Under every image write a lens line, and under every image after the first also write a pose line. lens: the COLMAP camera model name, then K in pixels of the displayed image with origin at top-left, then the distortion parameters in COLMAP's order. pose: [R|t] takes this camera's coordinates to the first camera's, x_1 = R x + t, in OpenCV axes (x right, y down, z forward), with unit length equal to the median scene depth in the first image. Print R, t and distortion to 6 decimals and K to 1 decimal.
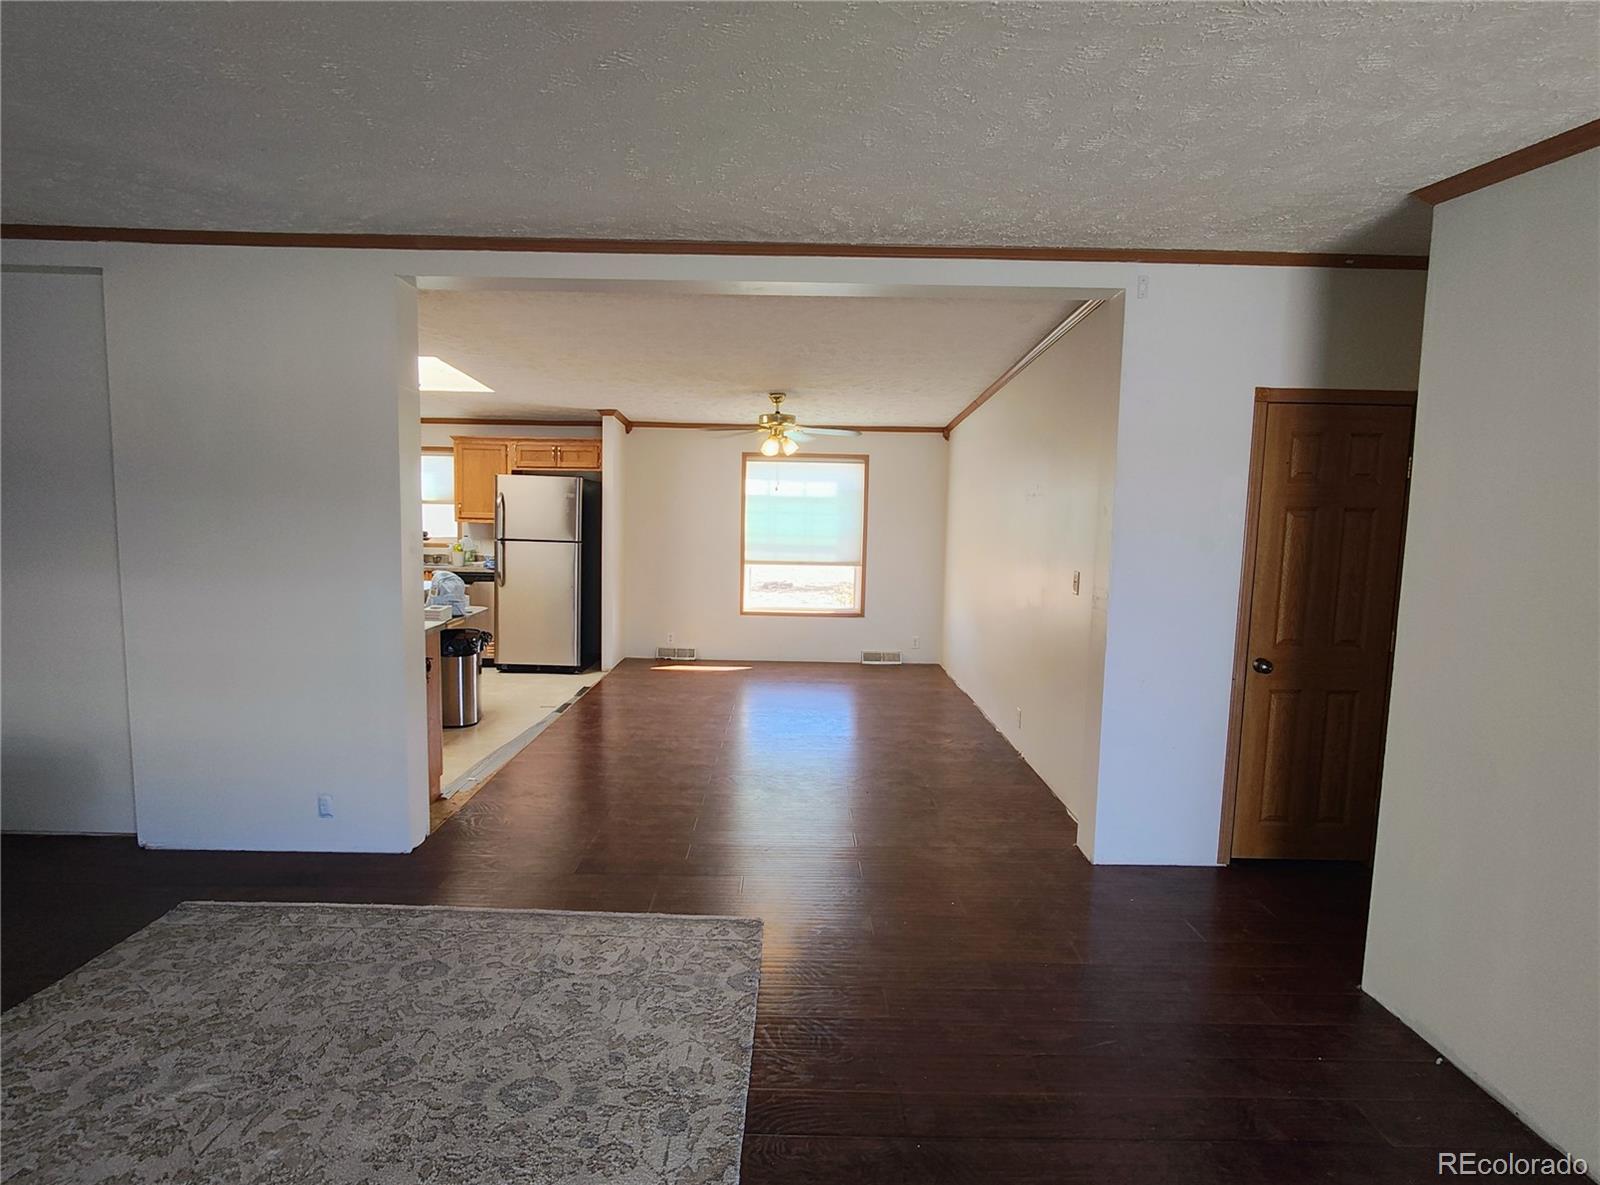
lens RADIAL K [[853.7, 0, 800.0], [0, 853.7, 592.5], [0, 0, 1]] dist [0.002008, 0.000685]
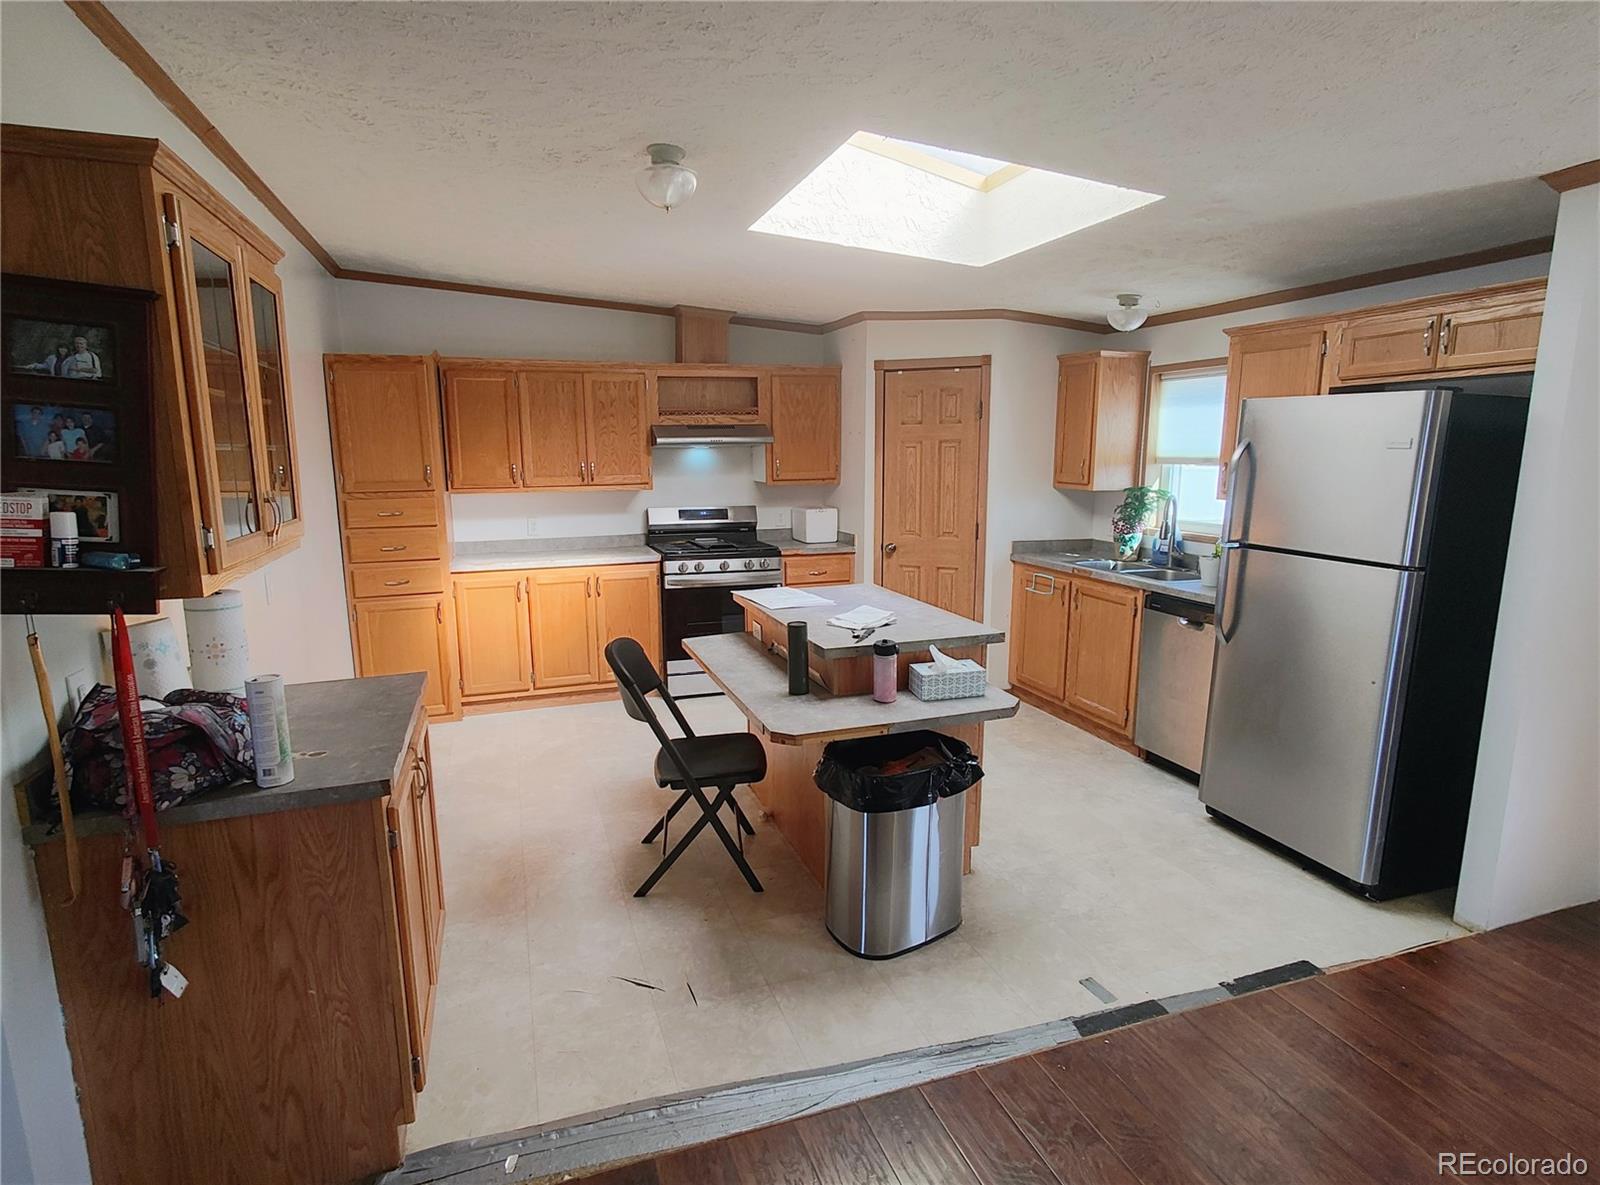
lens RADIAL K [[853.7, 0, 800.0], [0, 853.7, 592.5], [0, 0, 1]] dist [0.002008, 0.000685]
pose [[0.338021, 0.136639, -0.931167, -0.003546], [-0.097922, 0.989141, 0.109599, -0.058612], [0.936031, 0.054135, 0.347730, 0.579272]]
